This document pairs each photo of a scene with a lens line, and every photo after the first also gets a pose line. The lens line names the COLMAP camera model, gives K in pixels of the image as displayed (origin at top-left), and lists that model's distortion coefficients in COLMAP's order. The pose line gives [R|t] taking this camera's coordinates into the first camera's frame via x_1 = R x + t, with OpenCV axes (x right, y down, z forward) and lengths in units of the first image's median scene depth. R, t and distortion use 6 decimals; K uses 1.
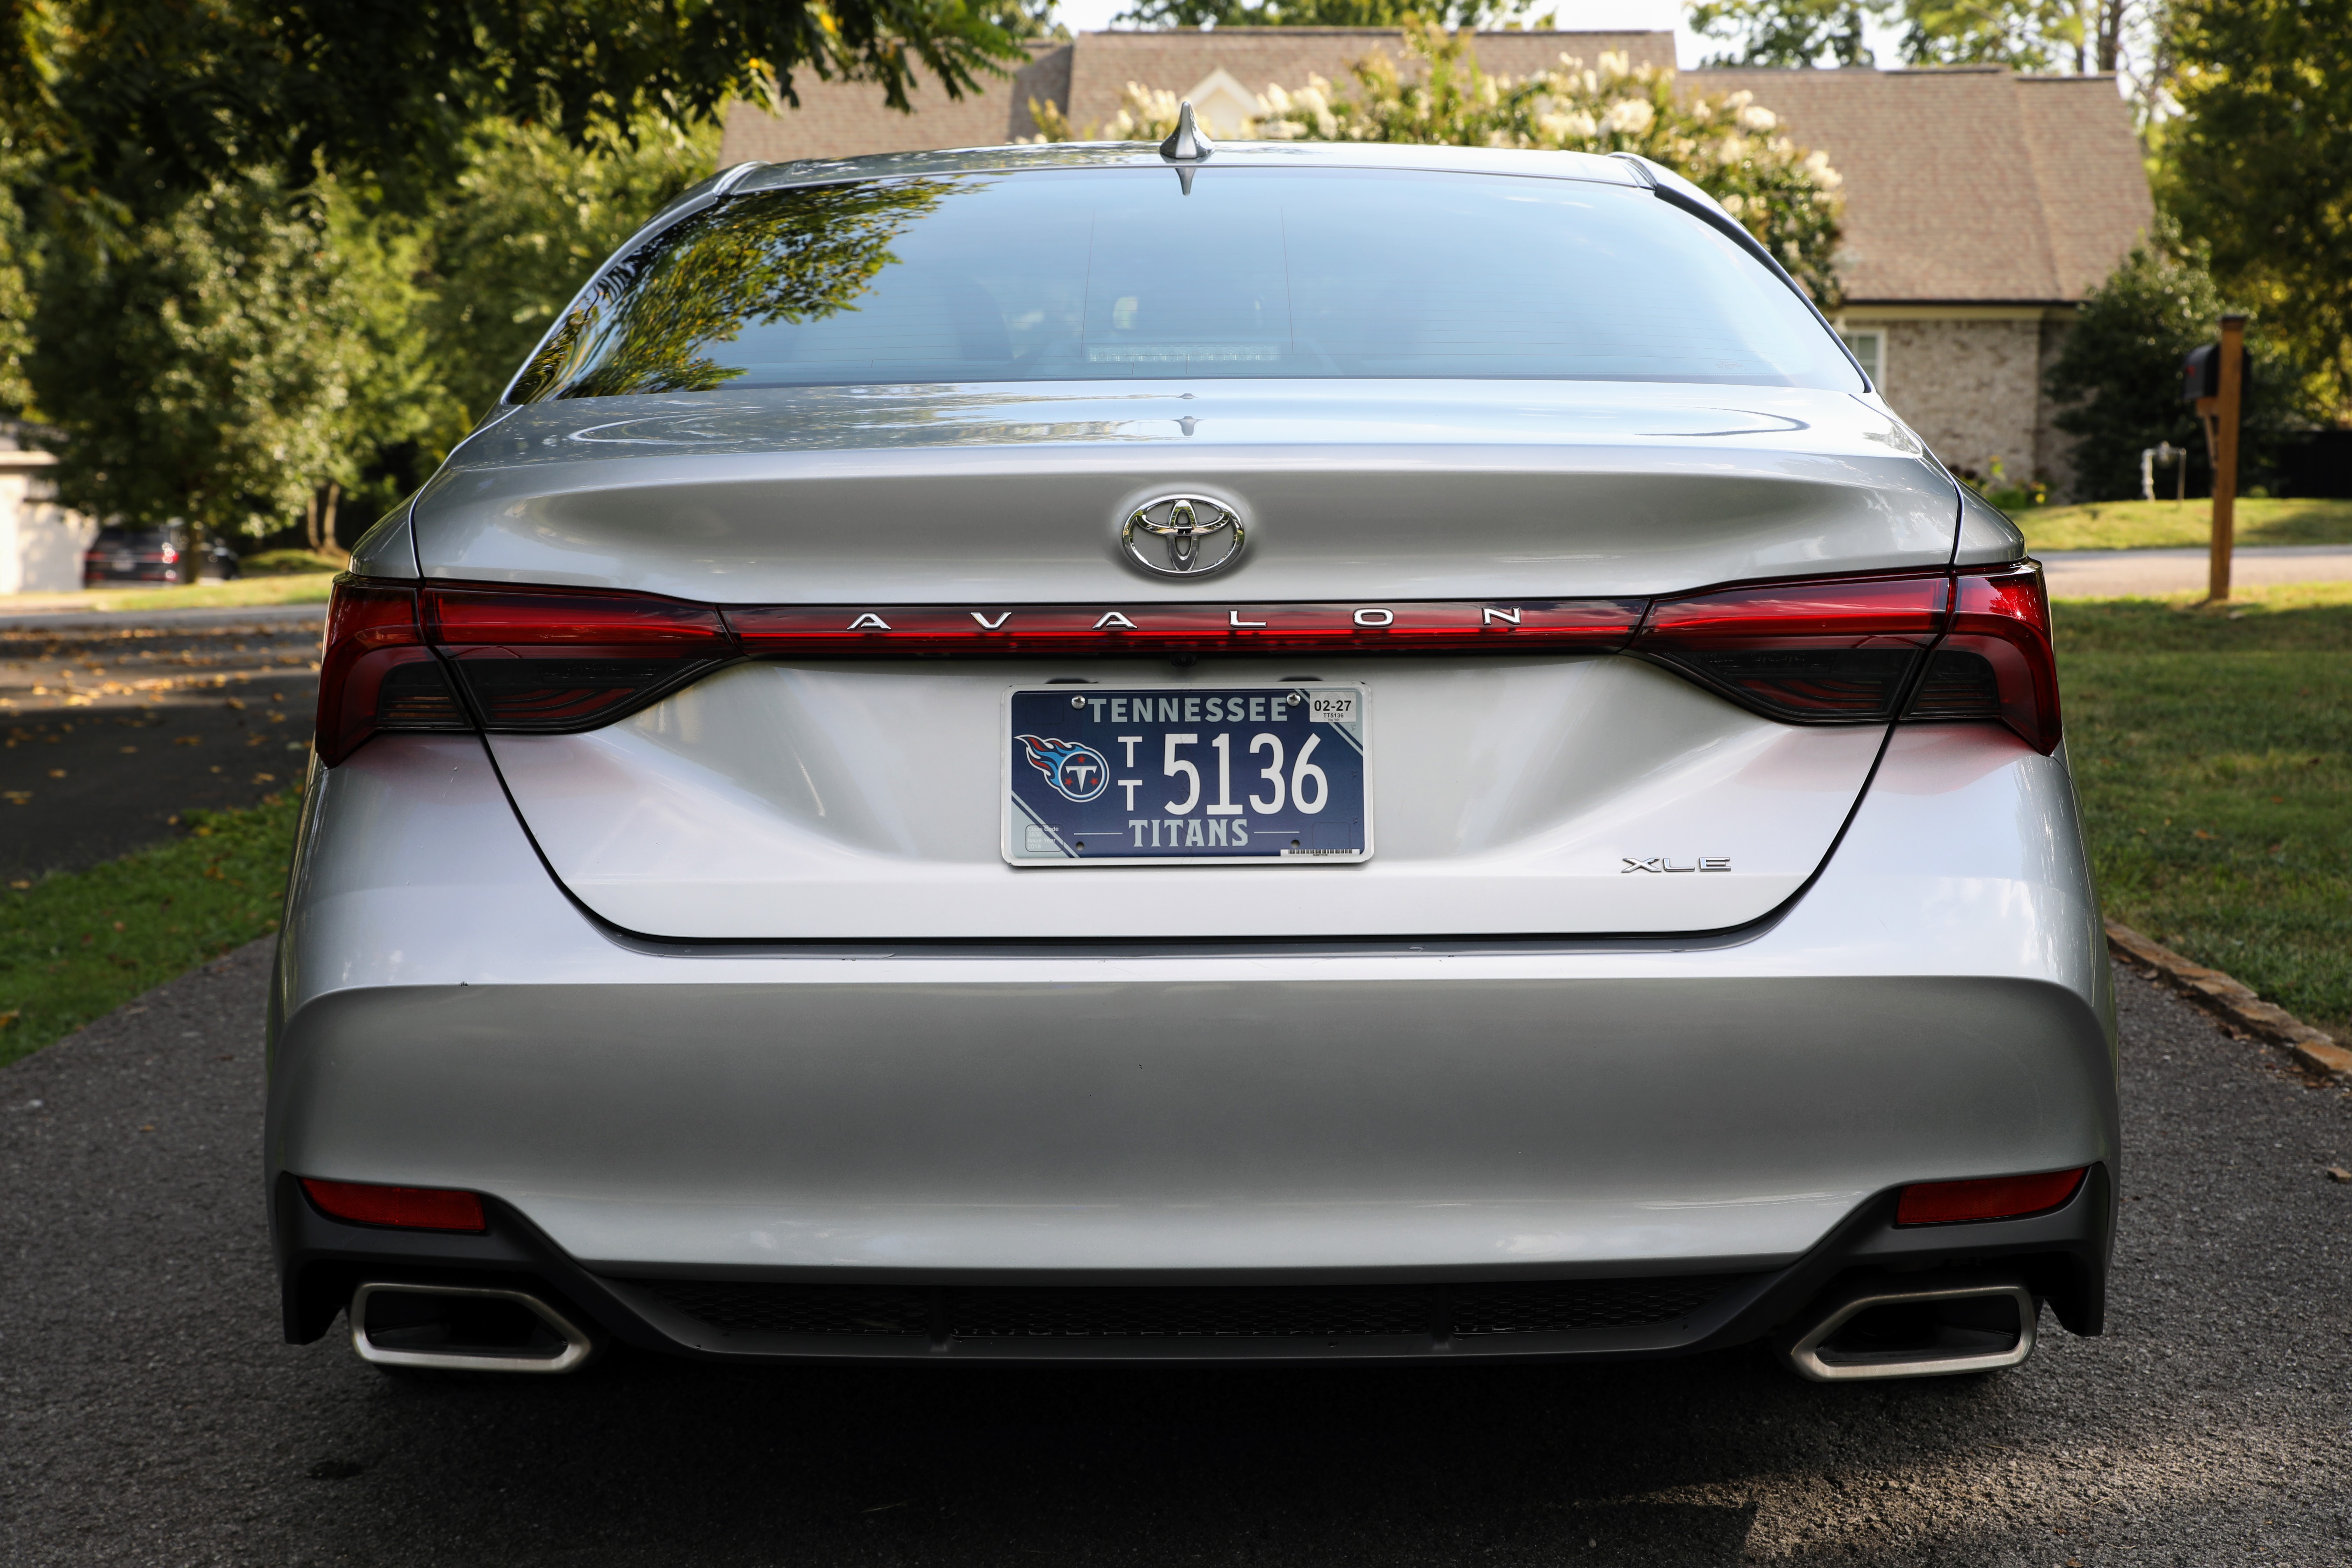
lens RADIAL K [[3619.3, 0, 1176.0], [0, 3619.3, 784.0], [0, 0, 1]] dist [0.119818, 0.039496]
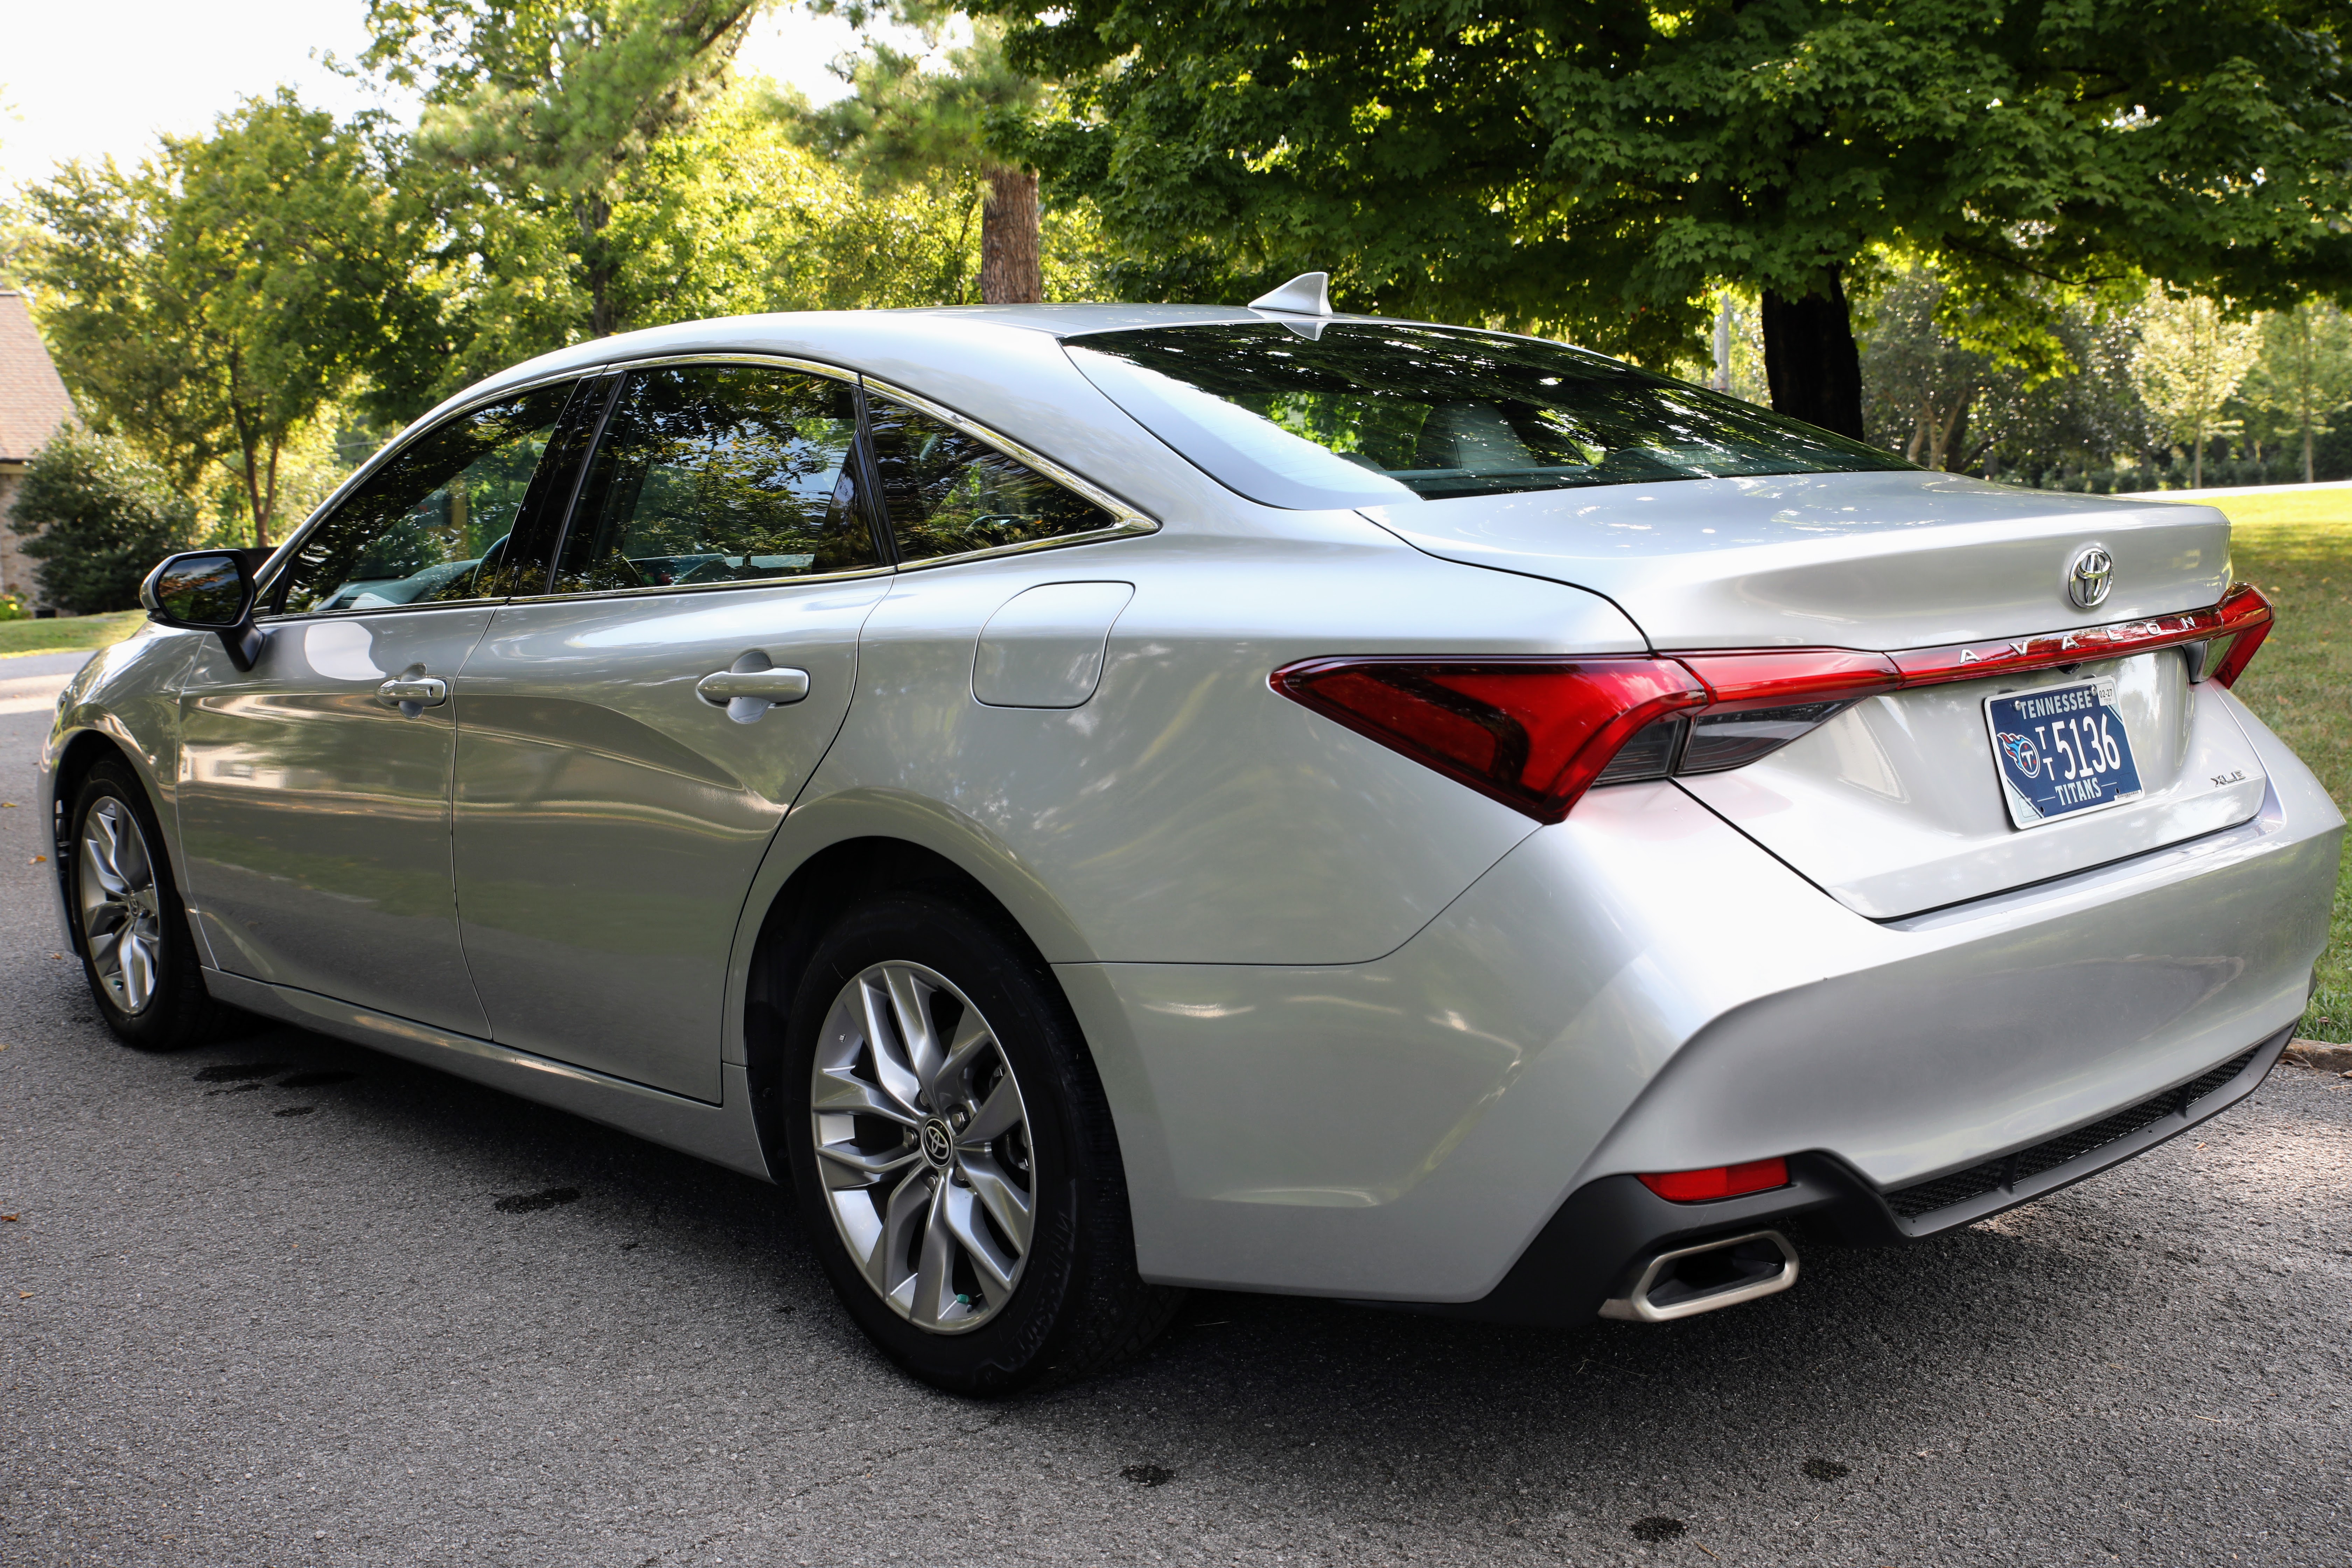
lens RADIAL K [[2437.6, 0, 1176.0], [0, 2437.6, 784.0], [0, 0, 1]] dist [0.015245, 0.017583]
pose [[0.695782, -0.100092, 0.711245, -0.111541], [0.100794, 0.994050, 0.041288, -0.007776], [-0.711145, 0.042962, 0.701731, 0.071335]]
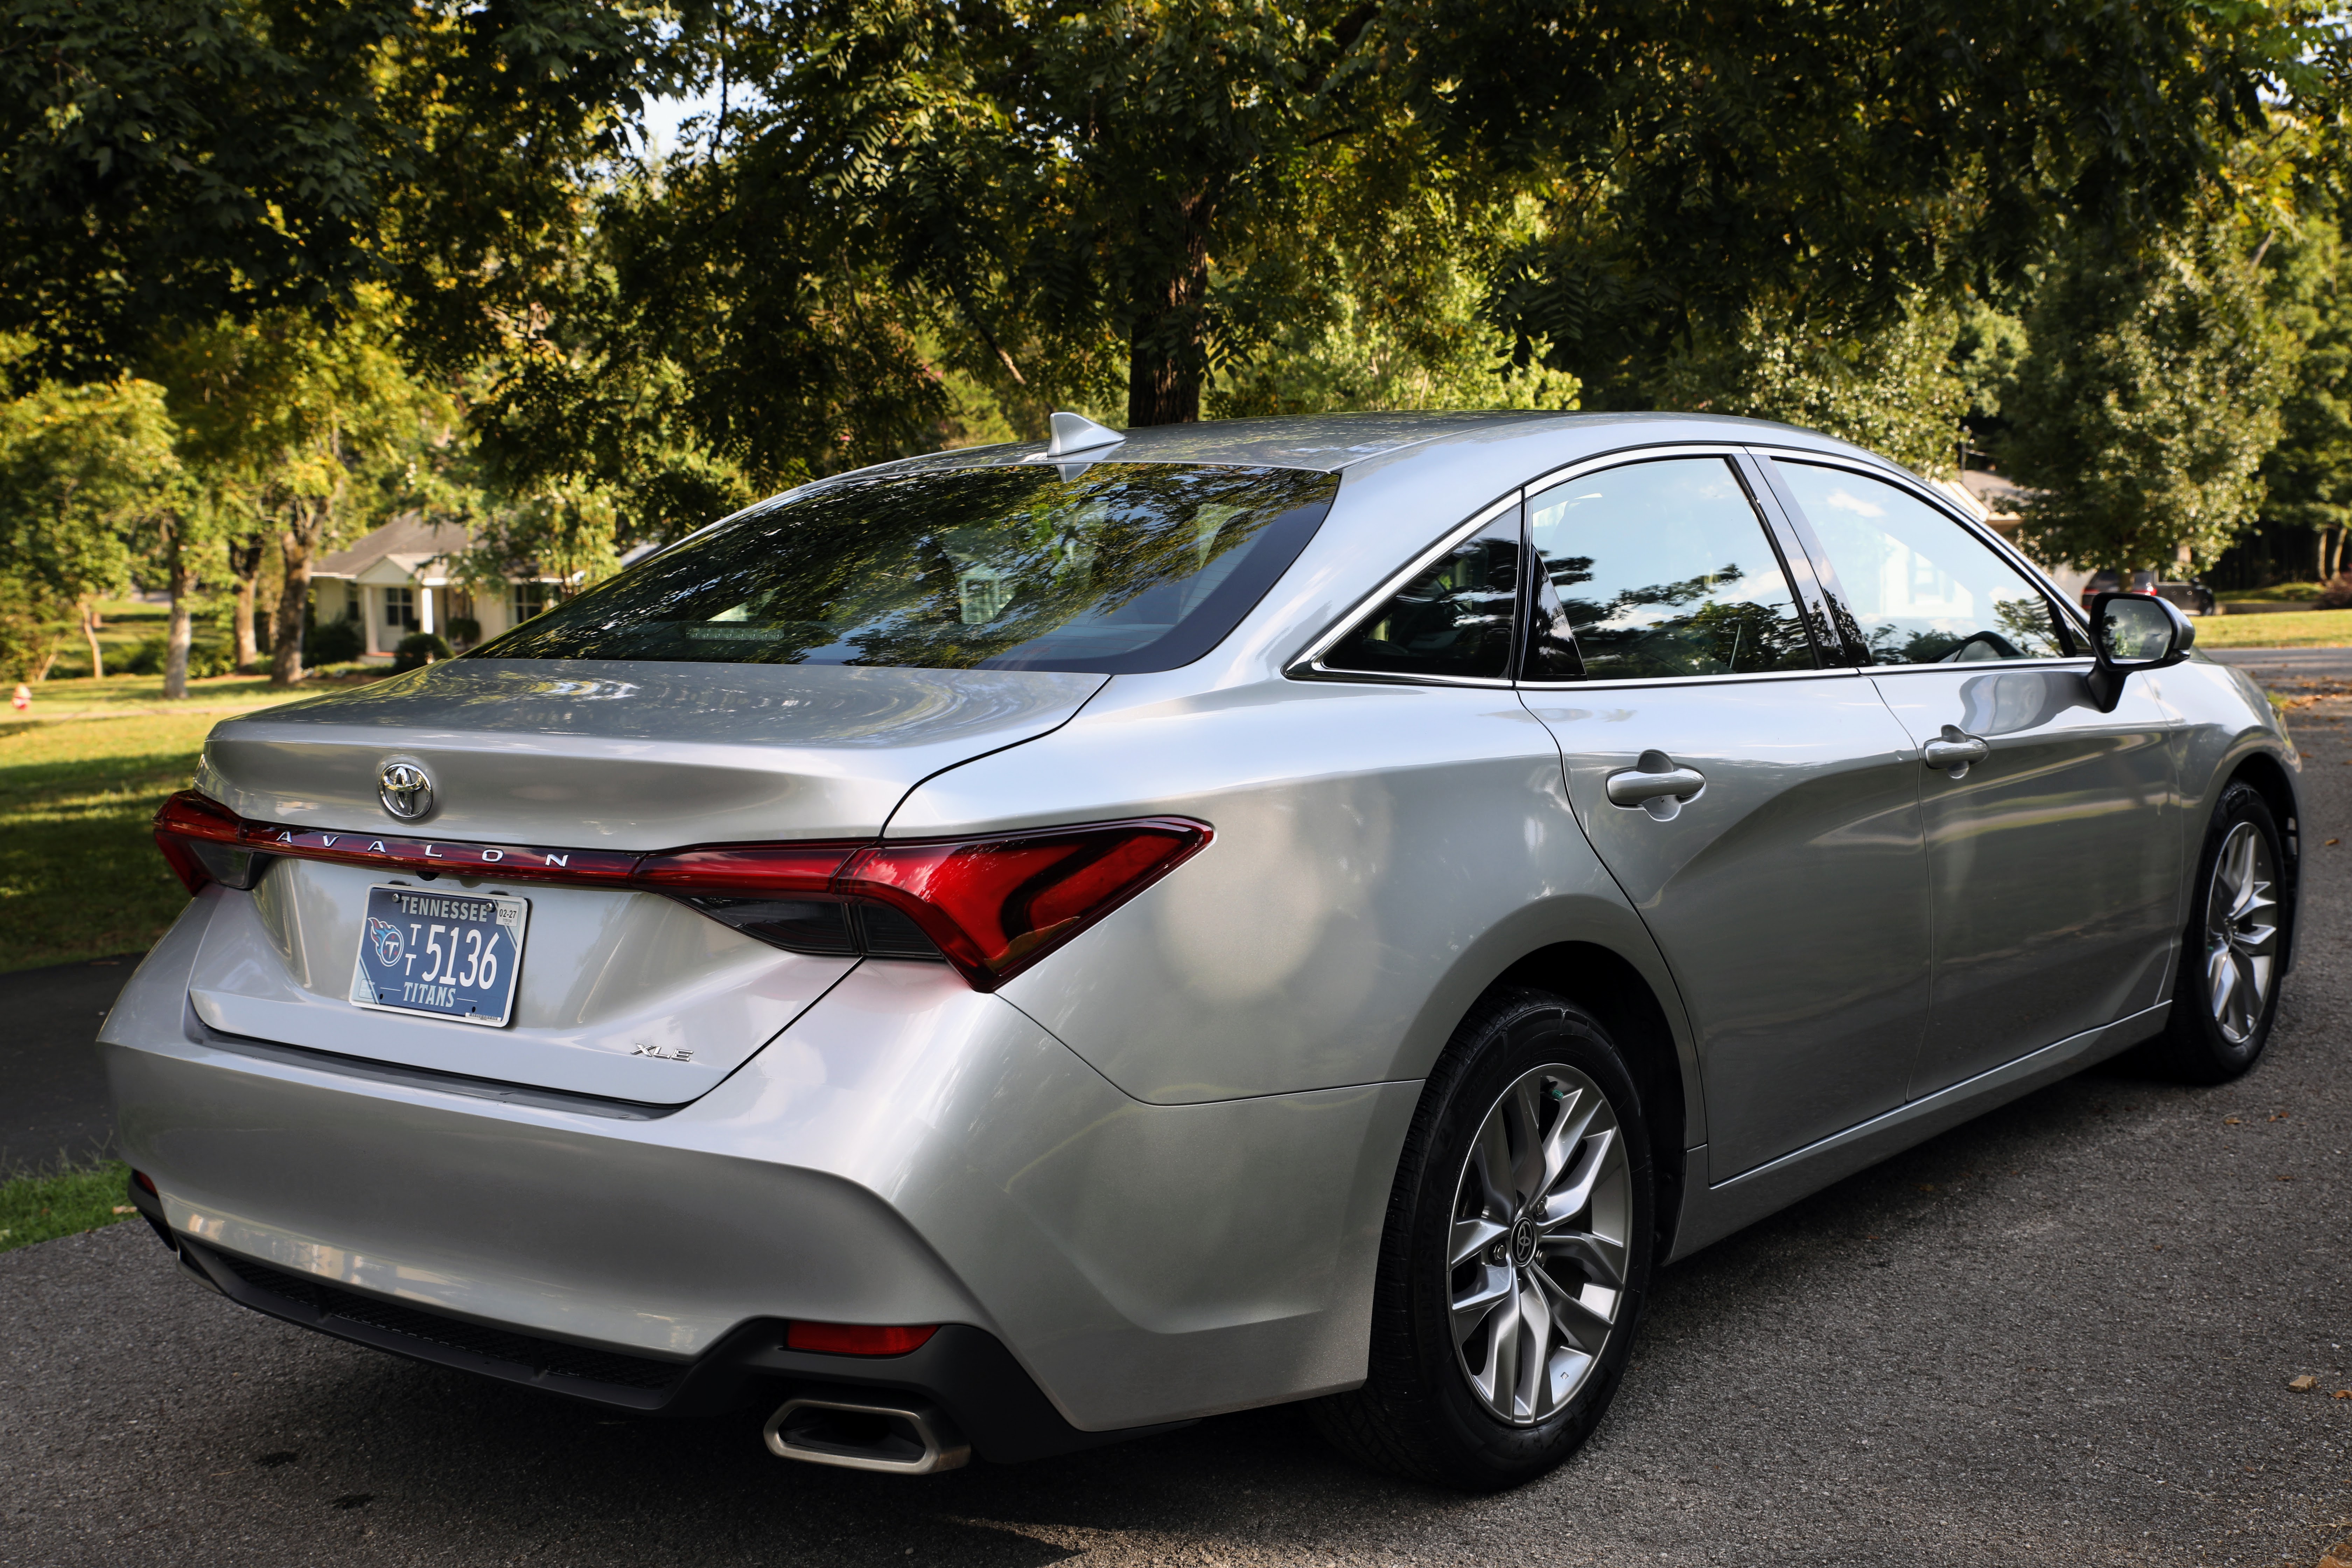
lens RADIAL K [[2748.5, 0, 962.8], [0, 2748.5, 778.4], [0, 0, 1]] dist [0.089203, 0.008312]
pose [[0.783554, 0.047035, -0.619541, 0.103955], [-0.043860, 0.998830, 0.020359, -0.012791], [0.619773, 0.011220, 0.784701, 0.032336]]
